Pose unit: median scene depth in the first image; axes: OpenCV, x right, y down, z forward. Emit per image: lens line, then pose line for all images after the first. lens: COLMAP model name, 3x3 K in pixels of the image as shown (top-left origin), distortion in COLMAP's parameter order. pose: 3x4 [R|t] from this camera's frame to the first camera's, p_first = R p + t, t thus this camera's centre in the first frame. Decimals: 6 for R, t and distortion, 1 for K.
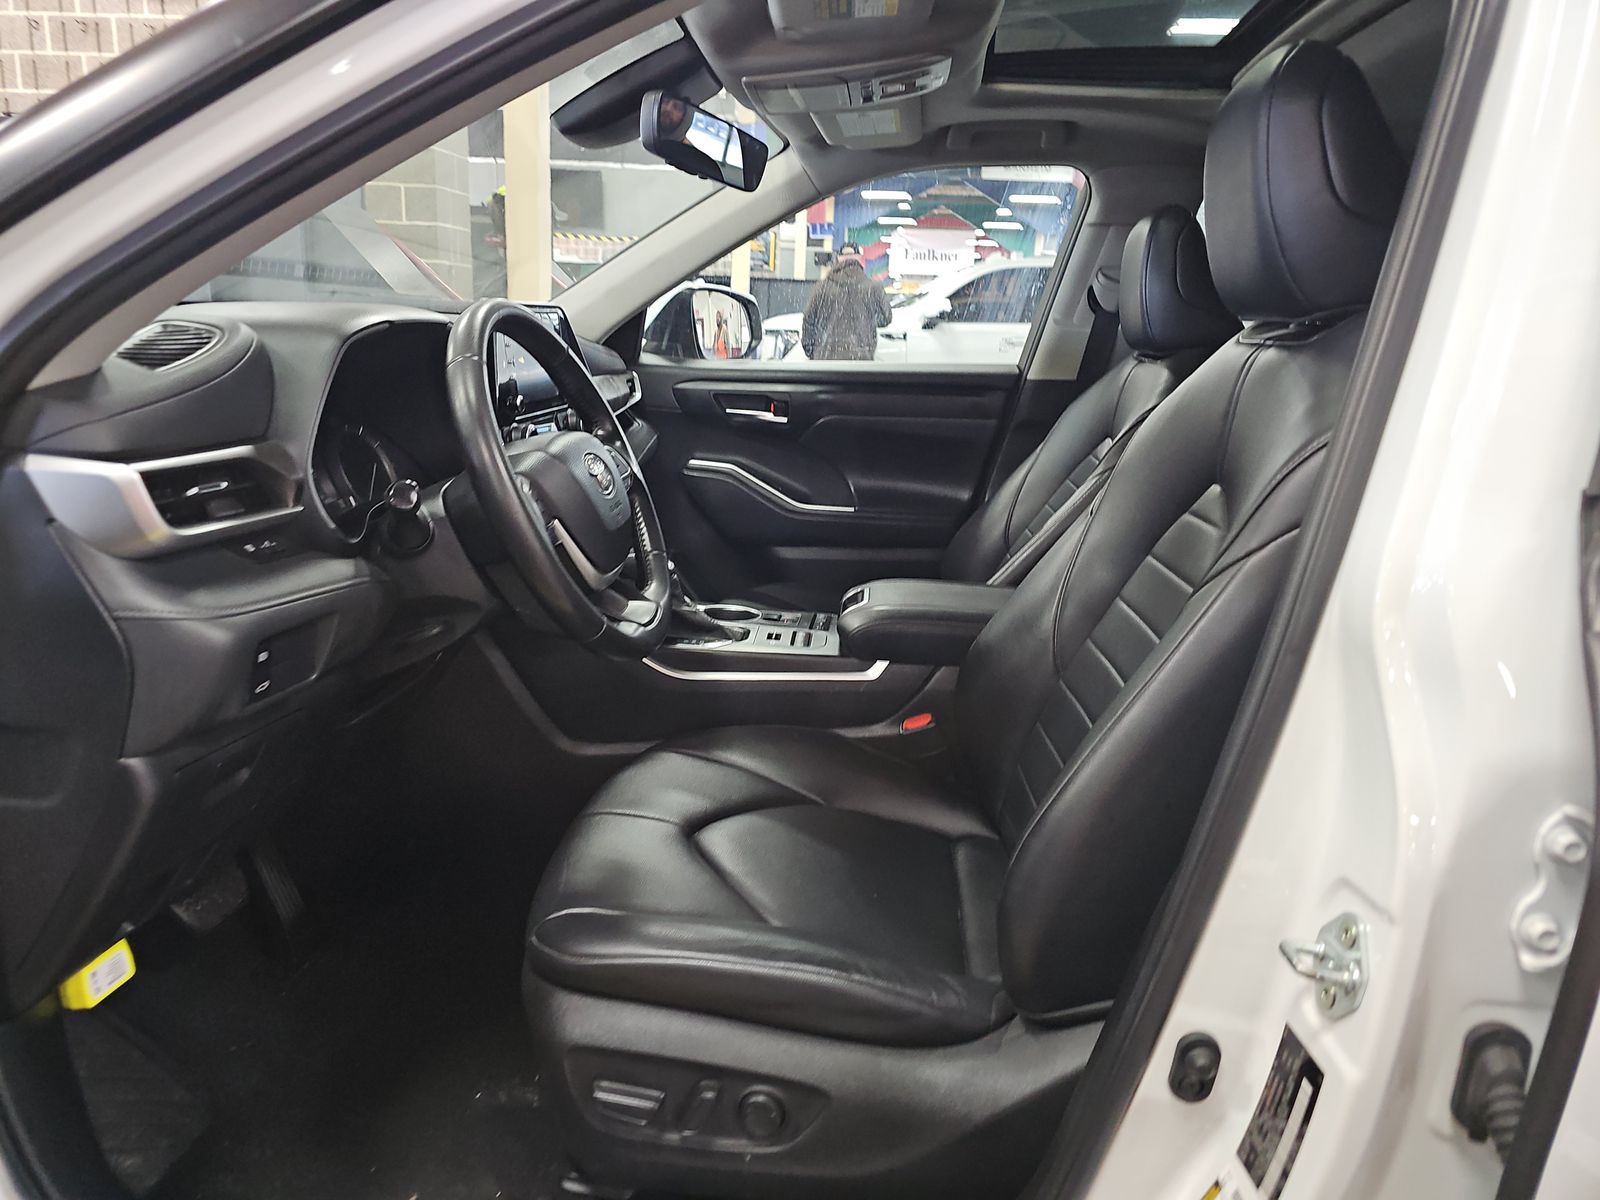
lens RADIAL K [[1071.0, 0, 800.2], [0, 1071.0, 563.1], [0, 0, 1]] dist [0.126602, -0.166339]
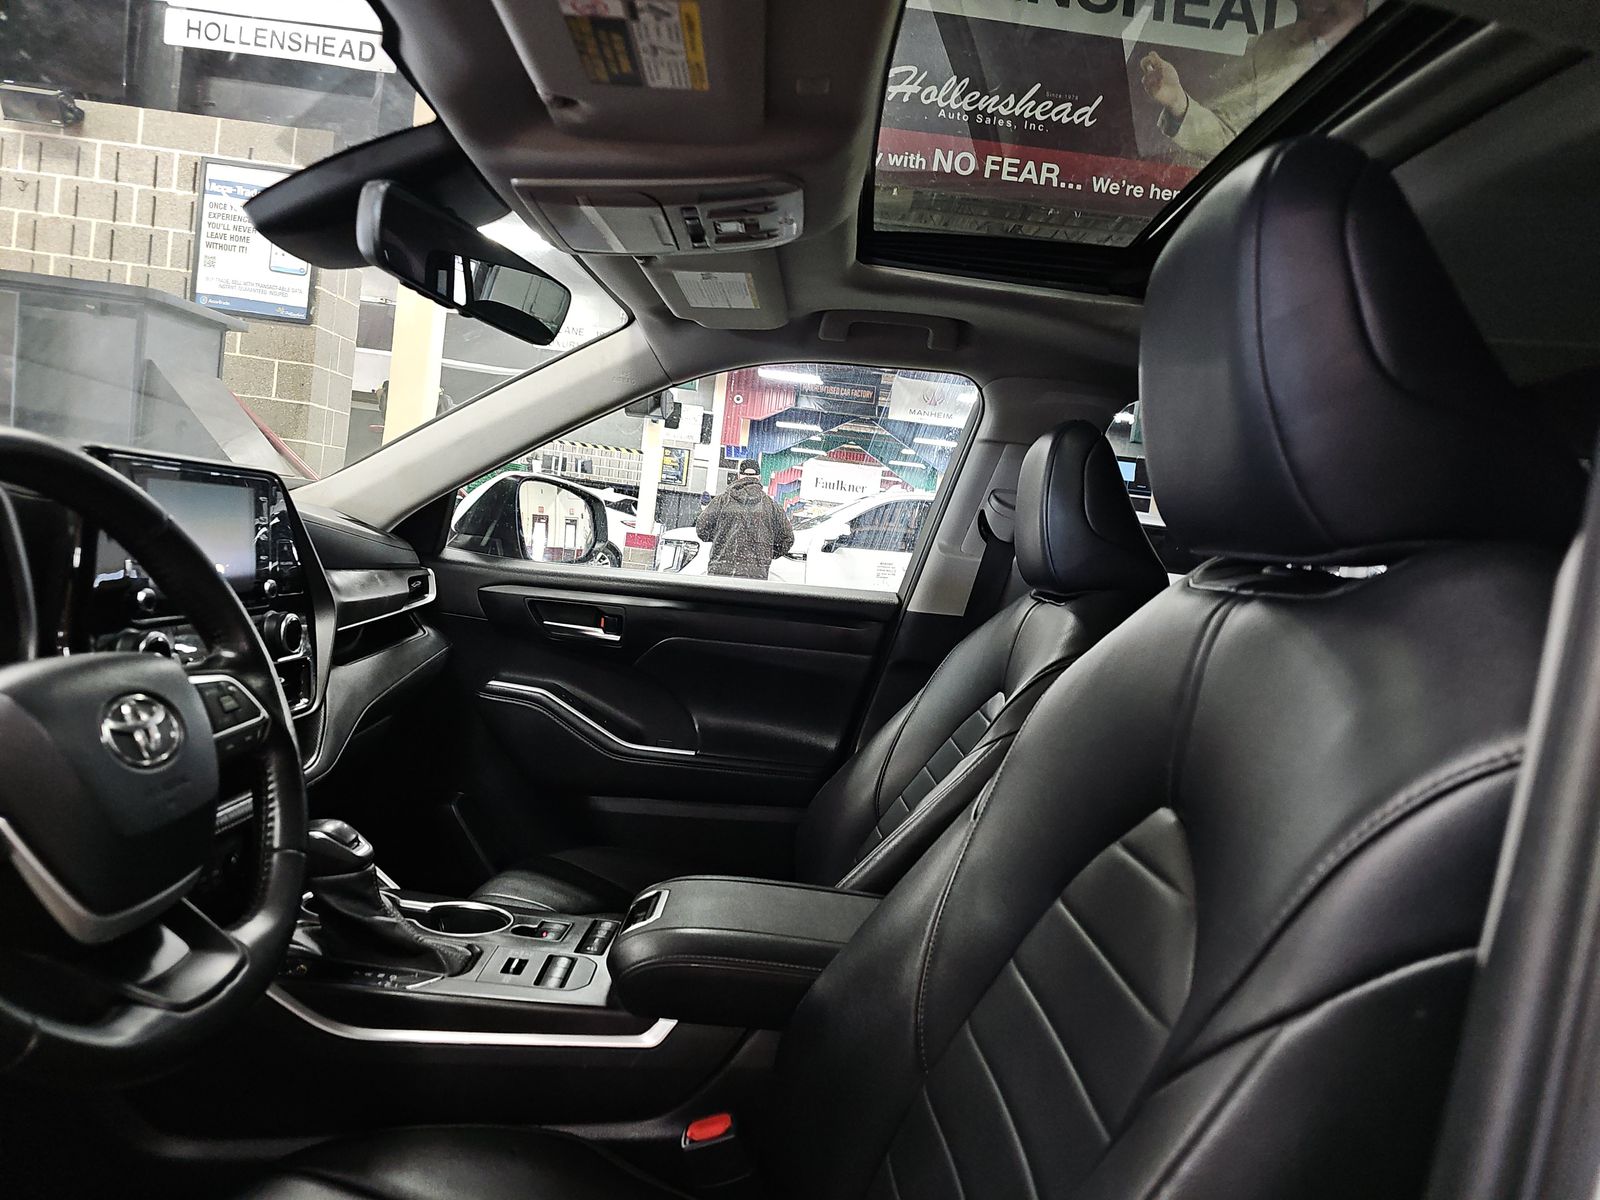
lens RADIAL K [[1071.0, 0, 800.2], [0, 1071.0, 563.1], [0, 0, 1]] dist [0.126602, -0.166339]
pose [[0.993684, 0.073164, 0.085087, 0.059511], [-0.054976, 0.978402, -0.199266, -0.040222], [-0.097828, 0.193330, 0.976244, 0.207759]]
